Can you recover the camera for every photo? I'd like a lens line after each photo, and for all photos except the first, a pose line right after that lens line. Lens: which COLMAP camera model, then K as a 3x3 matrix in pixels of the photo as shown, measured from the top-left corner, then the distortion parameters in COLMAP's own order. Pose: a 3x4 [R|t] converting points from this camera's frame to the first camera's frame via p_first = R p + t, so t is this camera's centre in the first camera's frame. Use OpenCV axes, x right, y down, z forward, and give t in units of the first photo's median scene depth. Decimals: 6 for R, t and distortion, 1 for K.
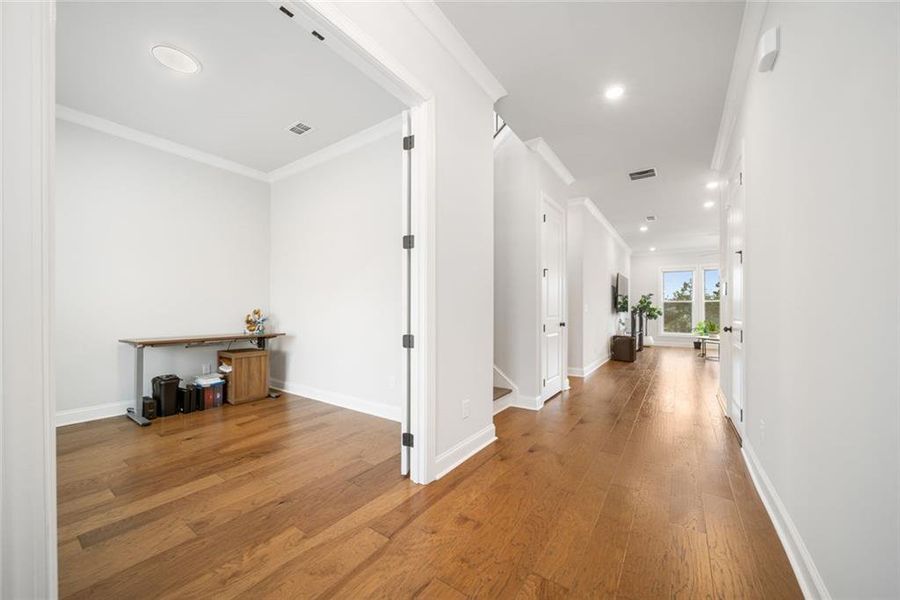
lens RADIAL K [[326.2, 0, 454.0], [0, 326.2, 304.5], [0, 0, 1]] dist [-0.001325, -0.000190]
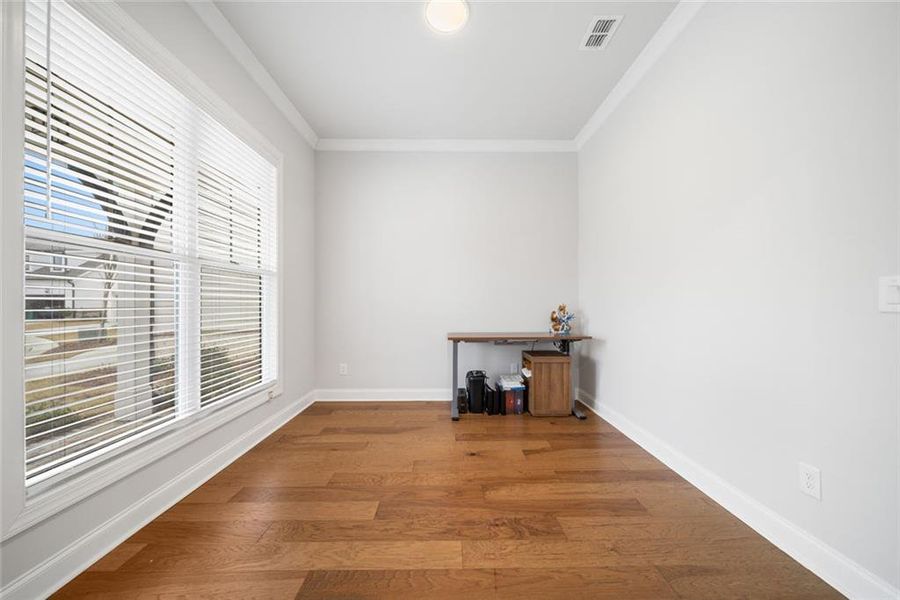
lens RADIAL K [[326.2, 0, 454.0], [0, 326.2, 304.5], [0, 0, 1]] dist [-0.001325, -0.000190]
pose [[0.579080, -0.001297, -0.815270, -0.097460], [0.014097, 0.999865, 0.008422, 0.002976], [0.815149, -0.016370, 0.579020, 0.340118]]
